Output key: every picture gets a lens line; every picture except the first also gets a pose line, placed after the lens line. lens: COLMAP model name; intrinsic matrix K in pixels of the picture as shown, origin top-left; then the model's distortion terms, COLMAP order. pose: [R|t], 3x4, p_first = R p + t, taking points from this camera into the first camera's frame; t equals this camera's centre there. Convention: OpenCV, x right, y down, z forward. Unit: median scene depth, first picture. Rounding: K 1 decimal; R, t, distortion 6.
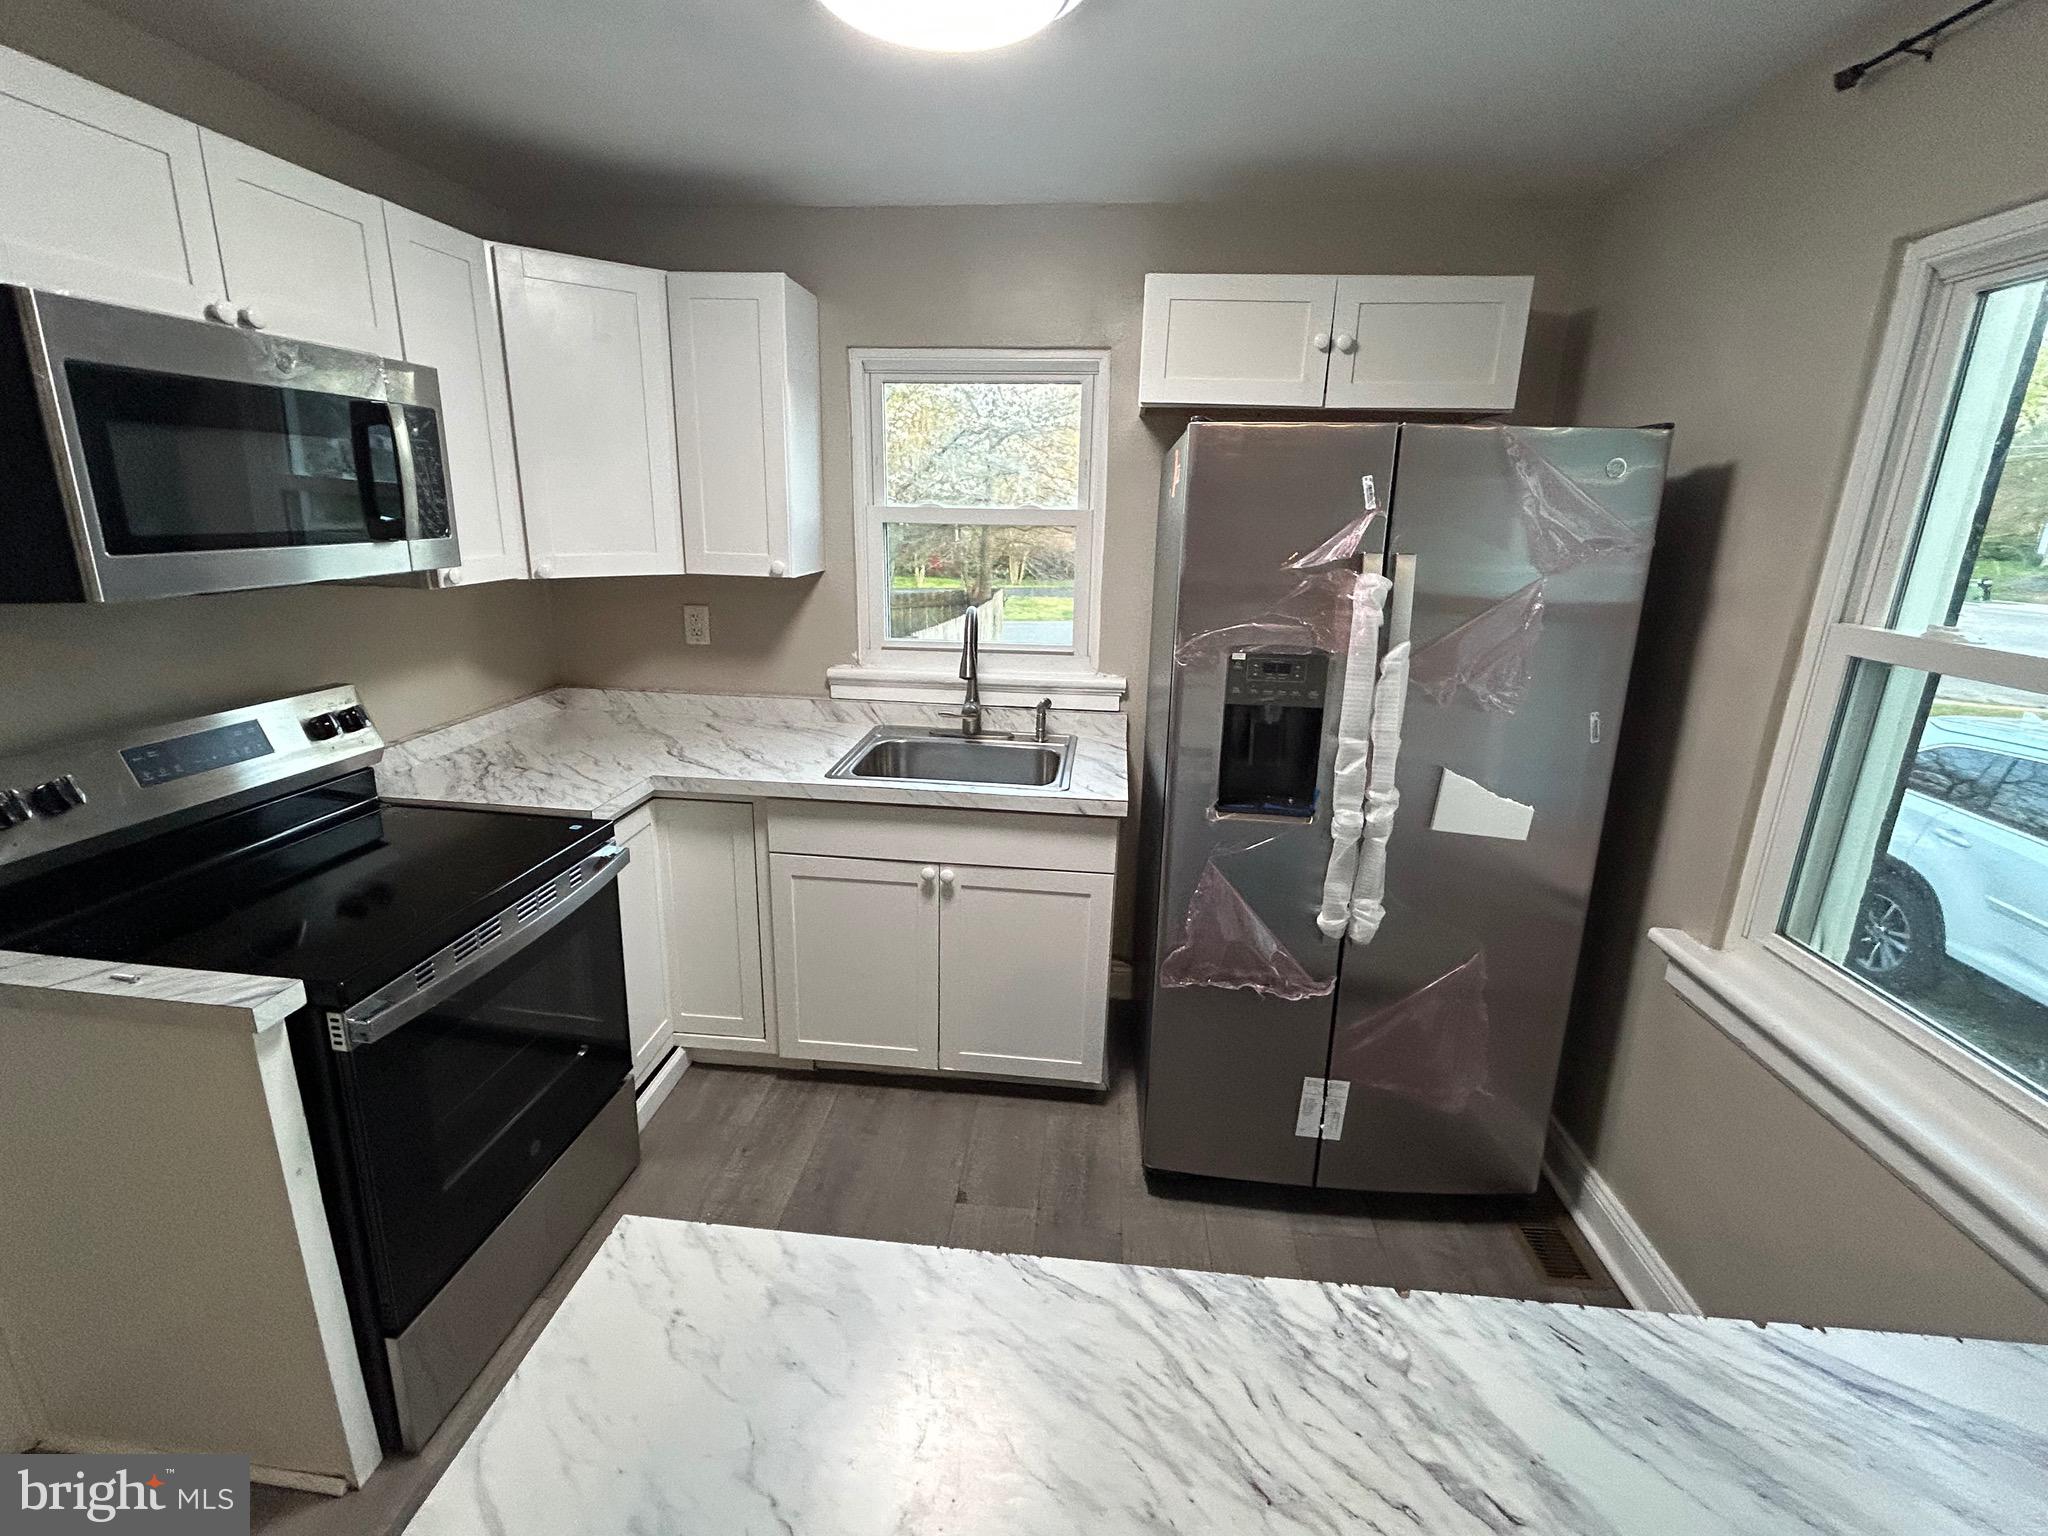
lens RADIAL K [[926.0, 0, 1023.6], [0, 926.0, 761.7], [0, 0, 1]] dist [0.000085, 0.001861]
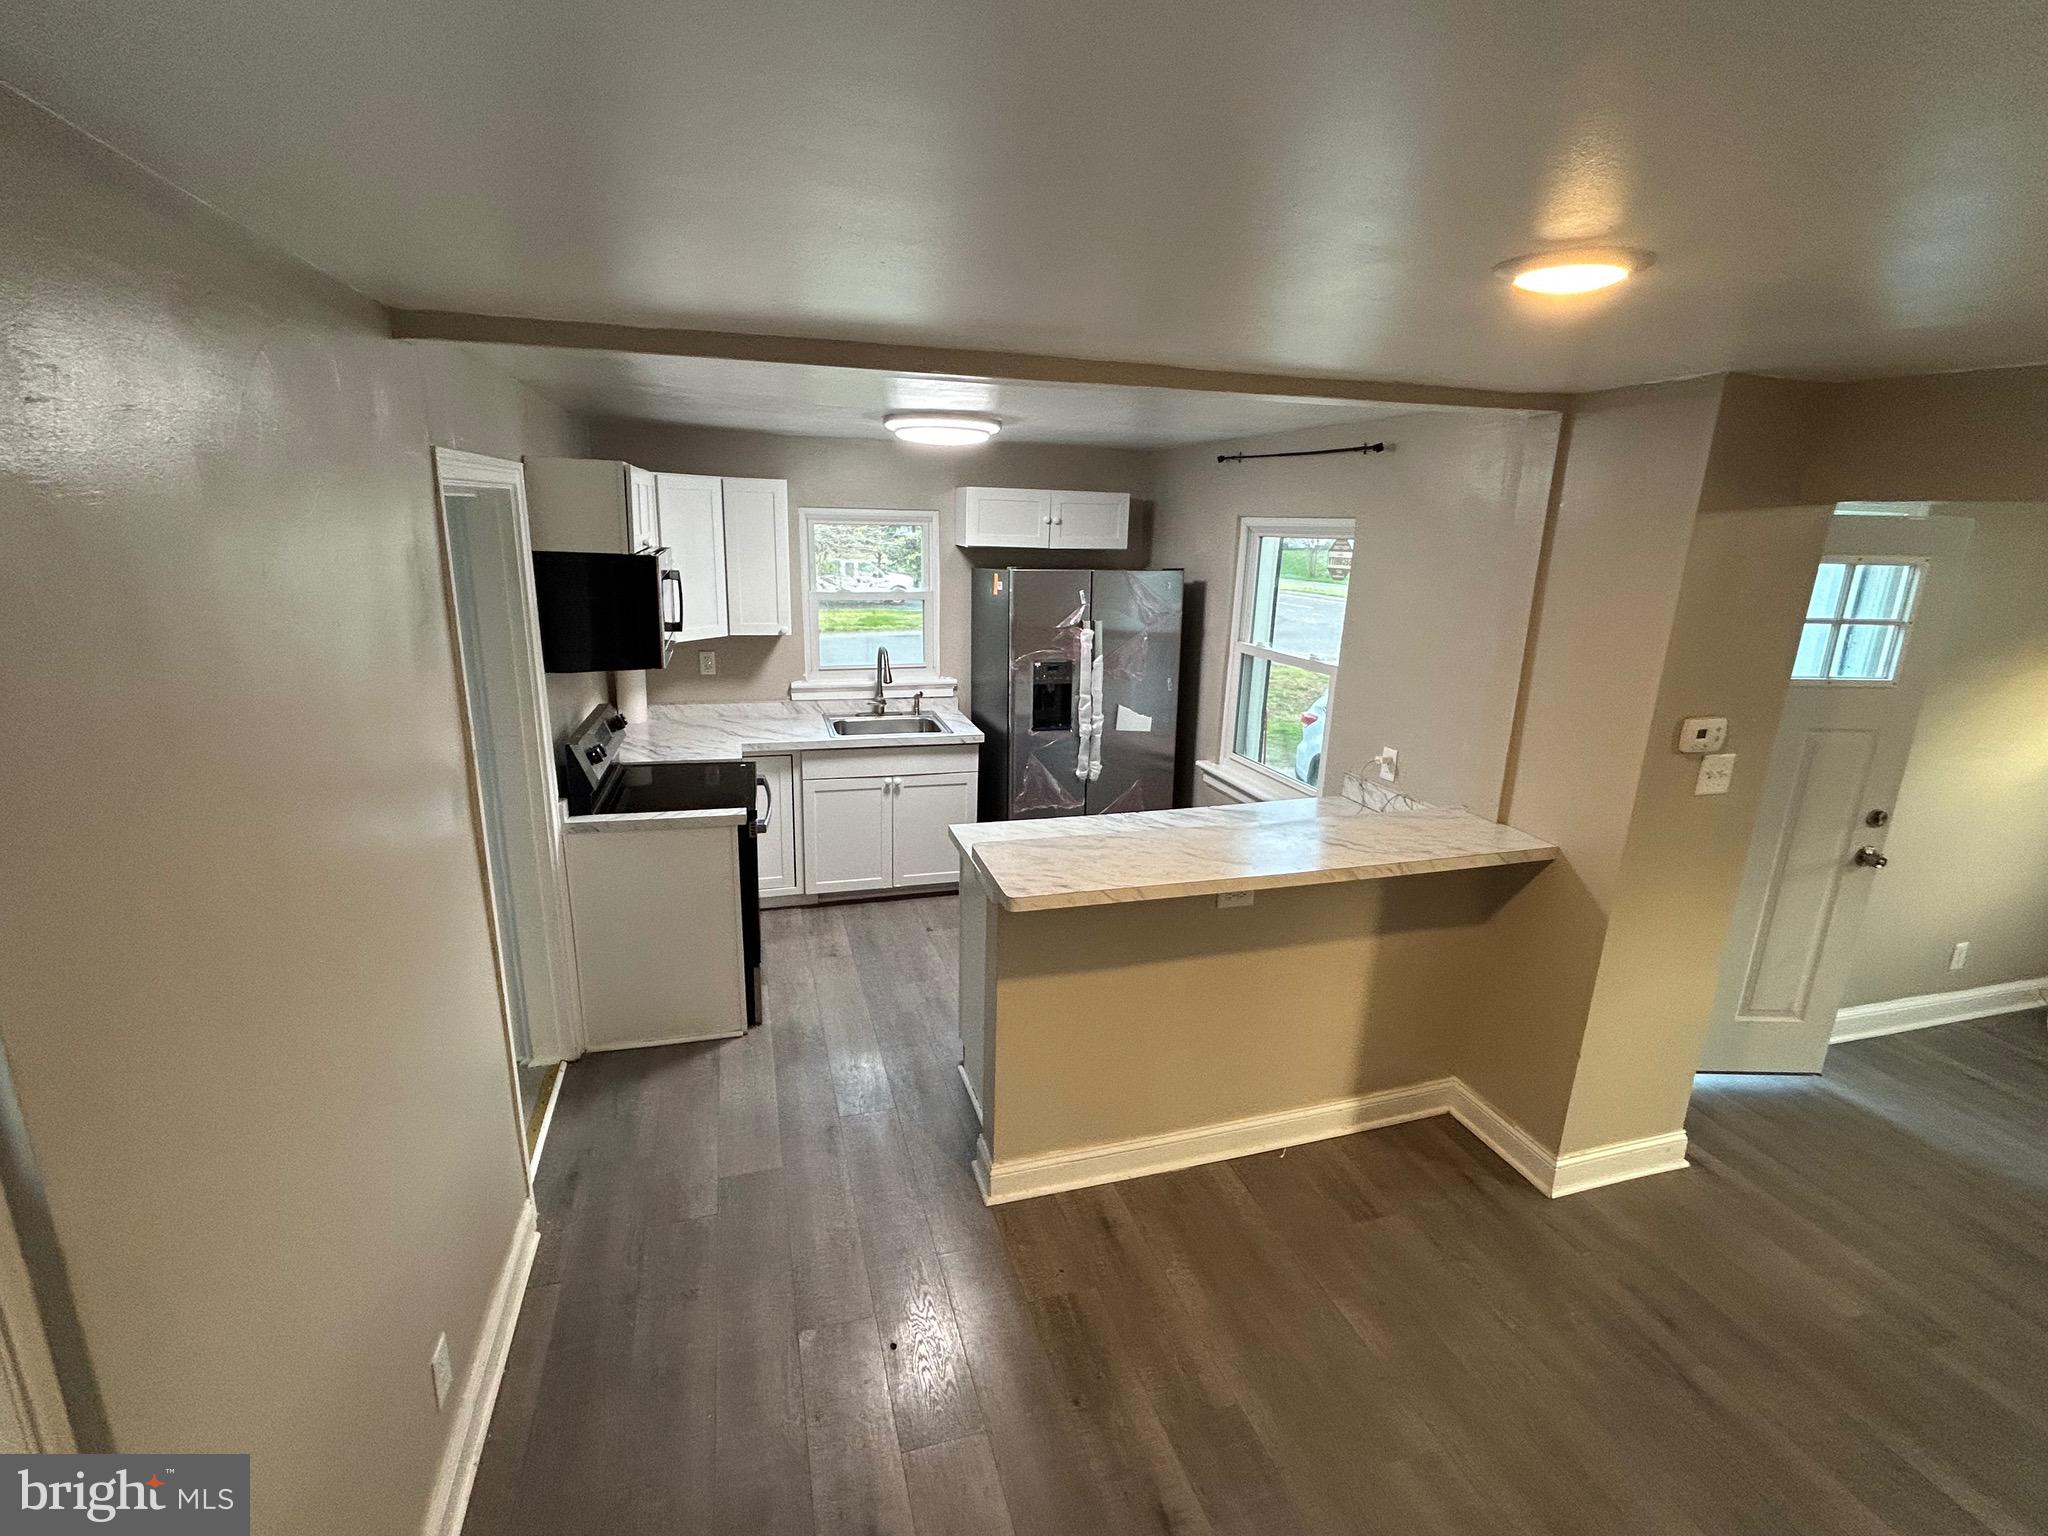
lens RADIAL K [[926.0, 0, 1017.9], [0, 926.0, 757.0], [0, 0, 1]] dist [0.000085, 0.001861]
pose [[0.928467, -0.091632, 0.359935, -0.675574], [0.096546, 0.995319, 0.004343, 0.105945], [-0.358648, 0.030718, 0.932967, -1.167864]]
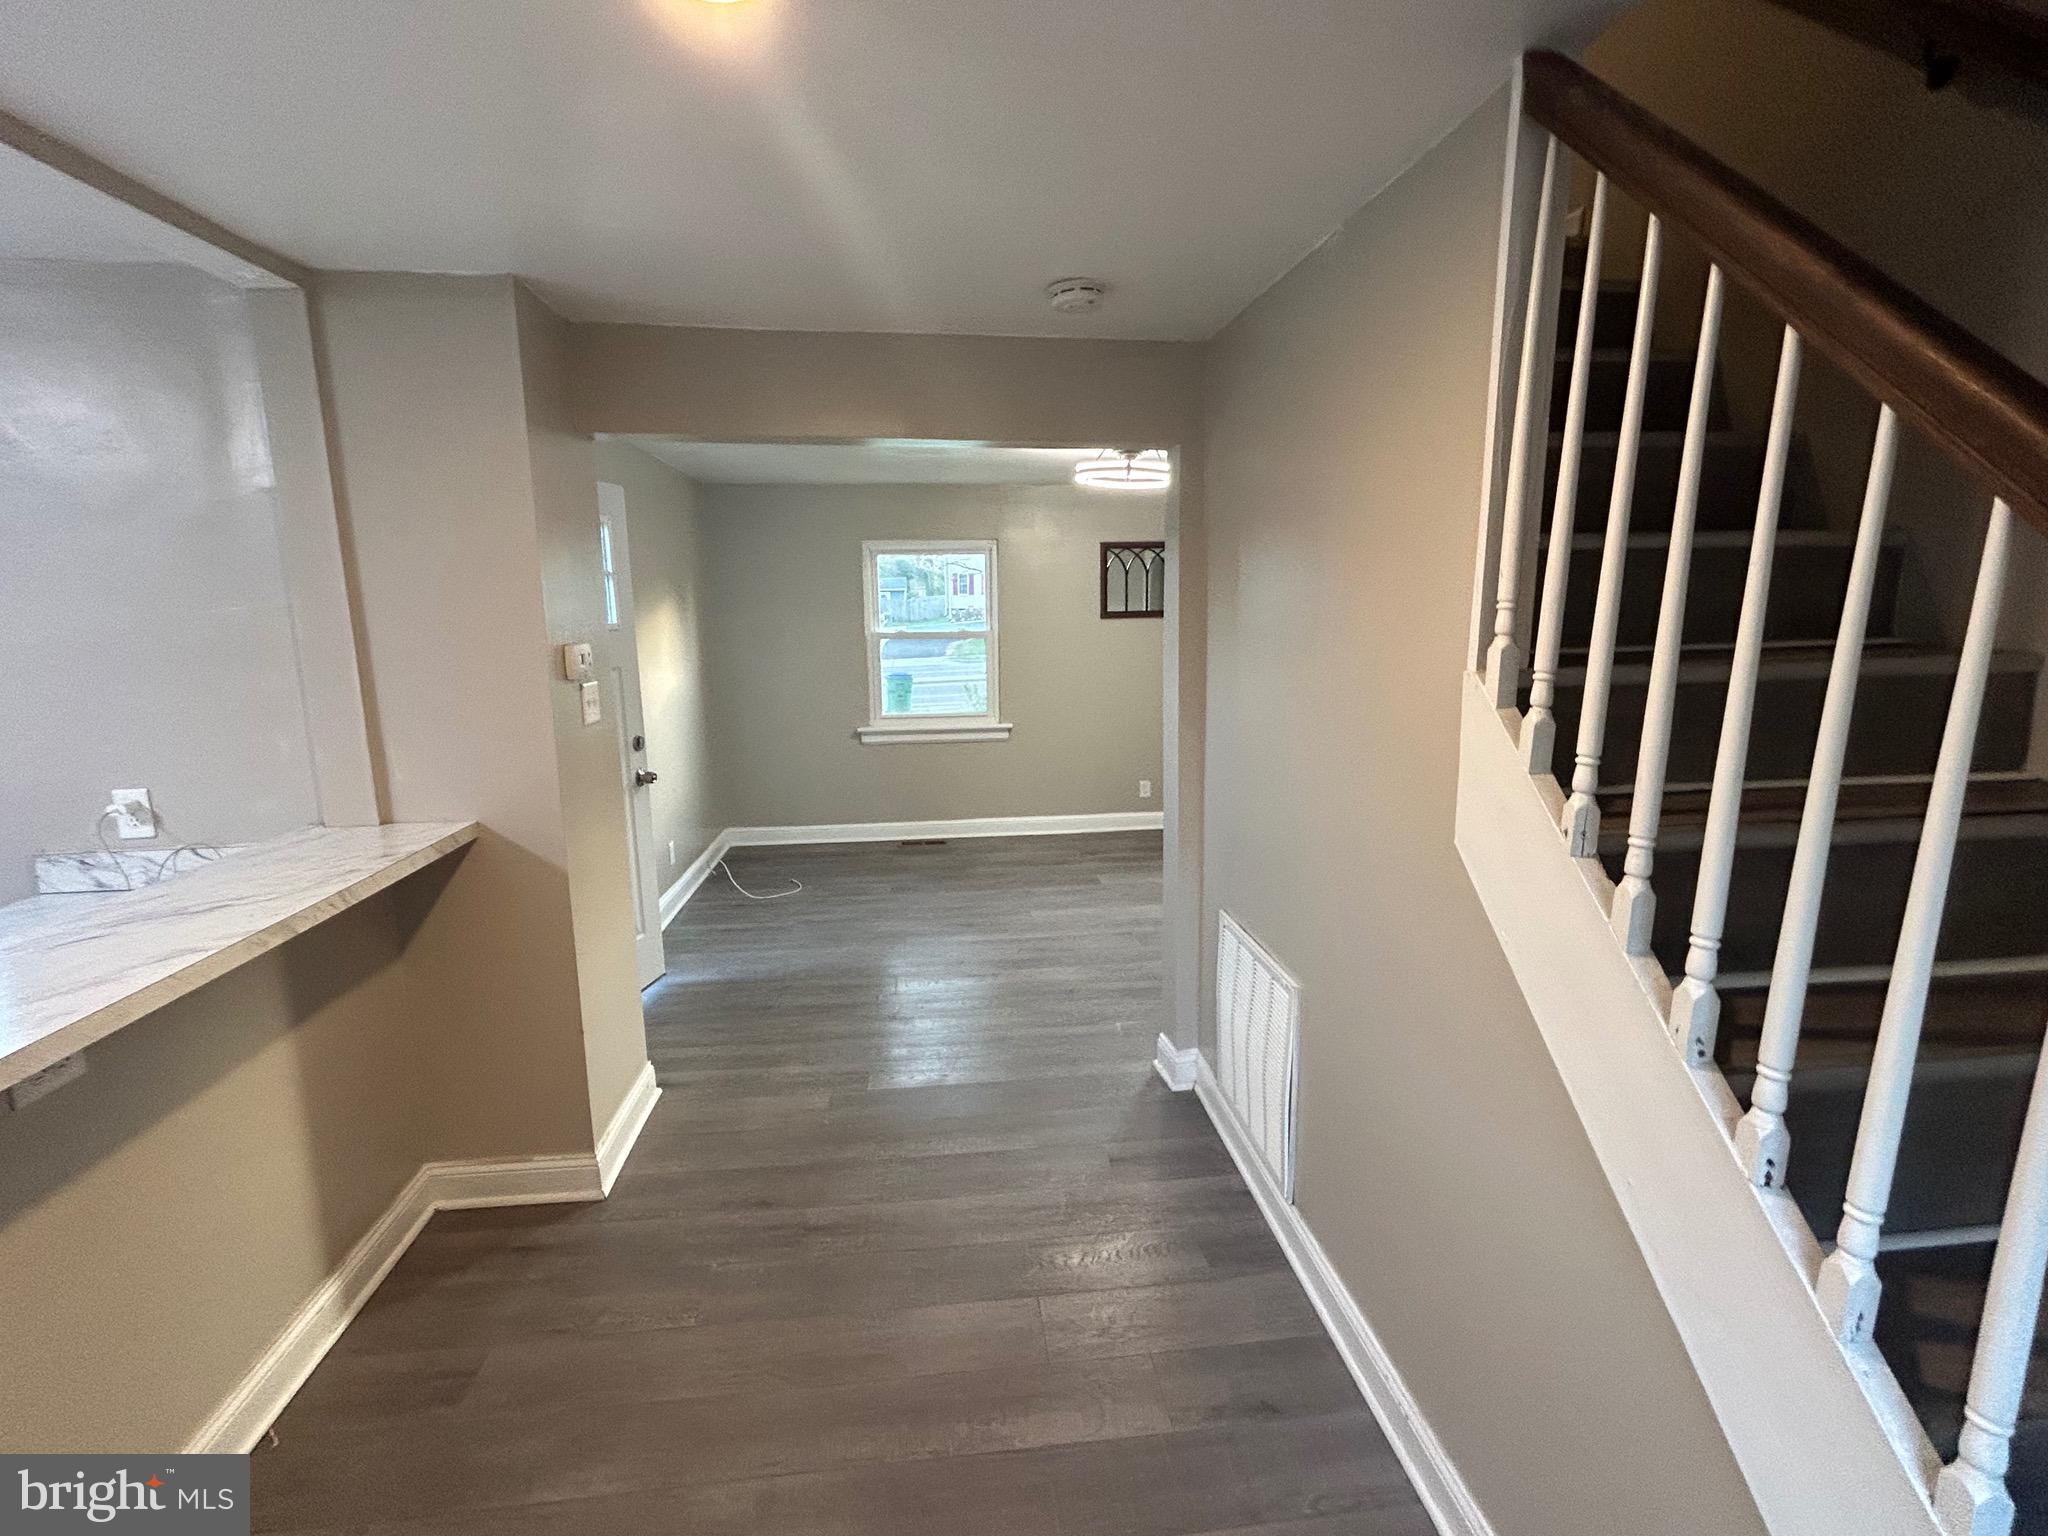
lens RADIAL K [[926.0, 0, 1019.3], [0, 926.0, 765.7], [0, 0, 1]] dist [0.000085, 0.001861]
pose [[-0.199566, -0.190360, 0.961216, -0.685350], [0.273900, 0.931010, 0.241244, 0.165249], [-0.940825, 0.311421, -0.133658, -0.653367]]
